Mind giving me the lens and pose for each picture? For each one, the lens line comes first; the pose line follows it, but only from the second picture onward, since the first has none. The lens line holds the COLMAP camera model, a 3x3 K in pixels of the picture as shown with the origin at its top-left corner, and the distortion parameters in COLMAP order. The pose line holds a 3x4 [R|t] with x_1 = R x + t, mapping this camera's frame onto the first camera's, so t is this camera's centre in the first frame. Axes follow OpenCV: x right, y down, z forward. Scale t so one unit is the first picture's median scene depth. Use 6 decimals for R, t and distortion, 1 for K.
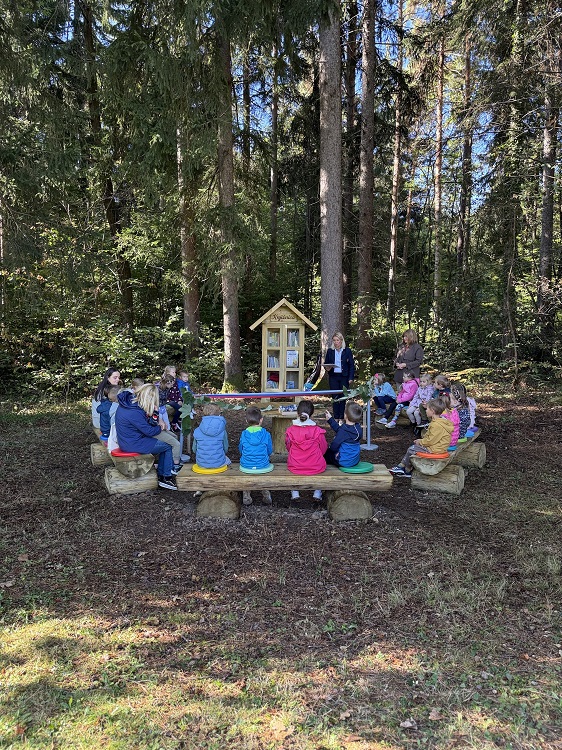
lens RADIAL K [[521.8, 0, 283.9], [0, 521.8, 378.6], [0, 0, 1]] dist [0.042000, -0.045492]
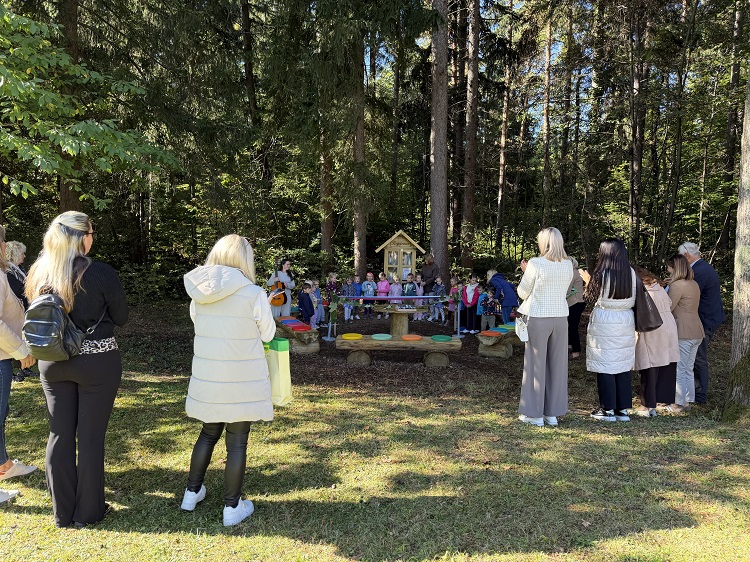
lens RADIAL K [[521.8, 0, 372.8], [0, 521.8, 282.8], [0, 0, 1]] dist [0.042000, -0.045492]
pose [[0.998301, 0.017394, -0.055605, 0.004397], [-0.018868, 0.999481, -0.026093, 0.019239], [0.055122, 0.027098, 0.998112, -0.323321]]
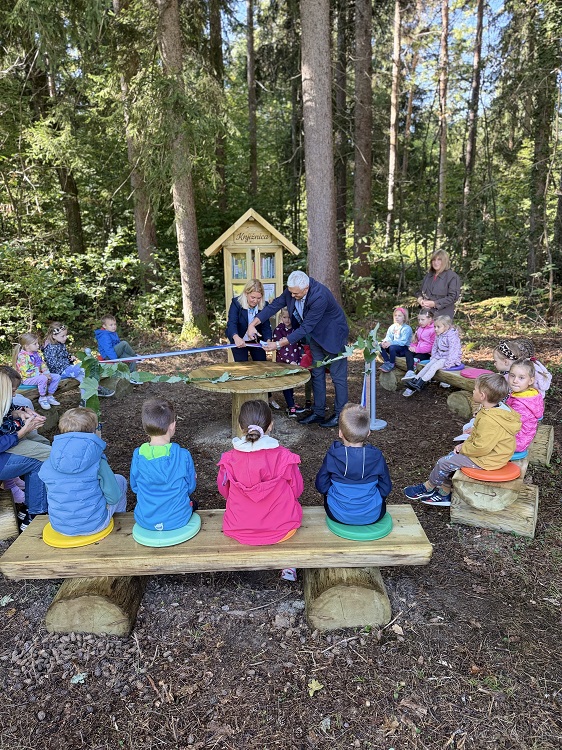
lens RADIAL K [[521.8, 0, 289.7], [0, 521.8, 378.6], [0, 0, 1]] dist [0.042000, -0.045492]
pose [[0.999455, -0.028397, 0.016810, 0.030672], [0.025788, 0.989948, 0.139058, -0.021204], [-0.020590, -0.138548, 0.990142, 0.238090]]
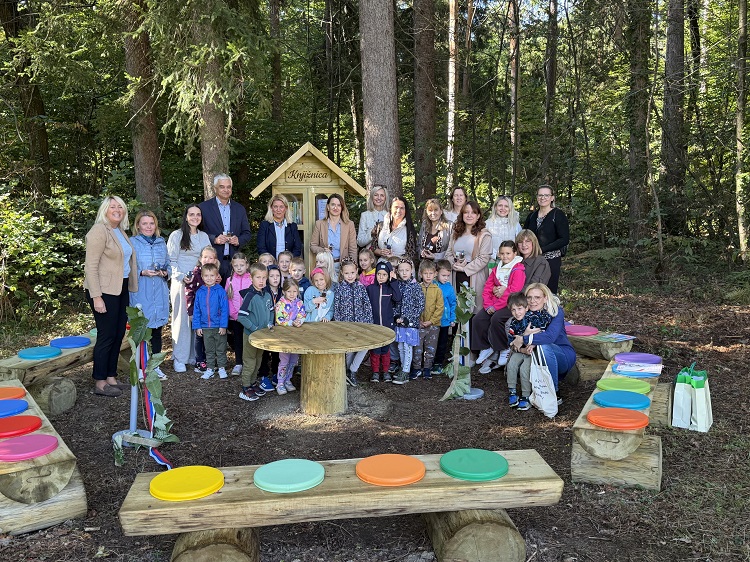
lens RADIAL K [[744.2, 0, 380.2], [0, 744.2, 282.2], [0, 0, 1]] dist [0.045263, 0.000000]
pose [[0.992552, -0.034956, 0.116702, -0.020458], [0.032386, 0.999191, 0.023842, -0.012474], [-0.117441, -0.019885, 0.992881, 0.138359]]
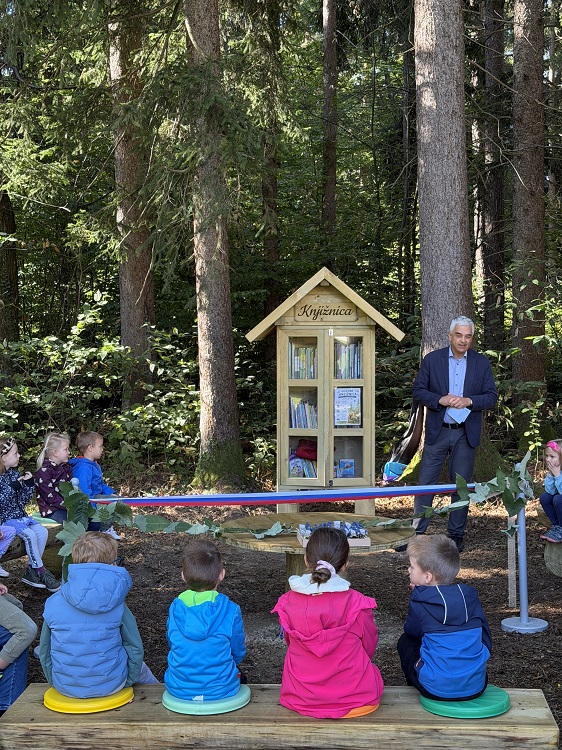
lens RADIAL K [[1125.6, 0, 286.8], [0, 1125.6, 362.3], [0, 0, 1]] dist [0.075751, 0.000000]
pose [[0.996909, -0.013324, -0.077429, 0.036168], [0.007772, 0.997406, -0.071565, -0.008305], [0.078182, 0.070742, 0.994426, 0.068414]]
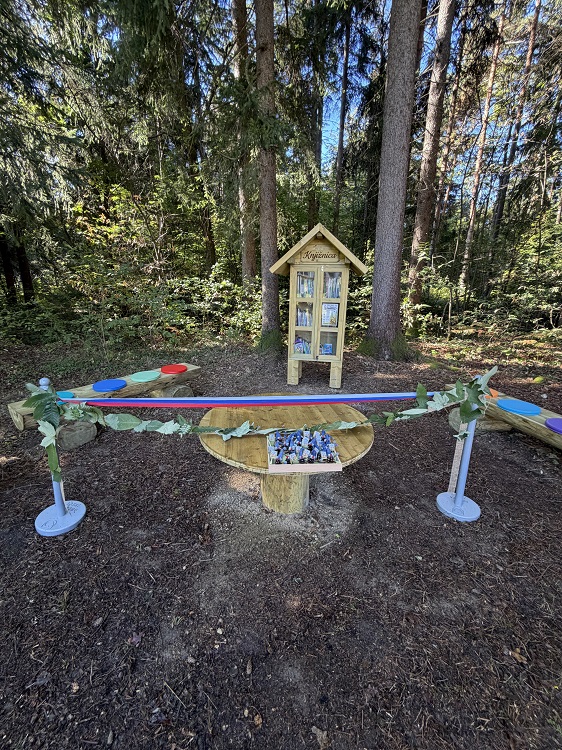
lens RADIAL K [[295.9, 0, 280.2], [0, 295.9, 371.7], [0, 0, 1]] dist [-0.000337, 0.000250]
pose [[0.976828, 0.061906, -0.204875, 0.036427], [-0.027502, 0.985625, 0.166694, -0.025100], [0.212250, -0.157197, 0.964489, 0.530148]]
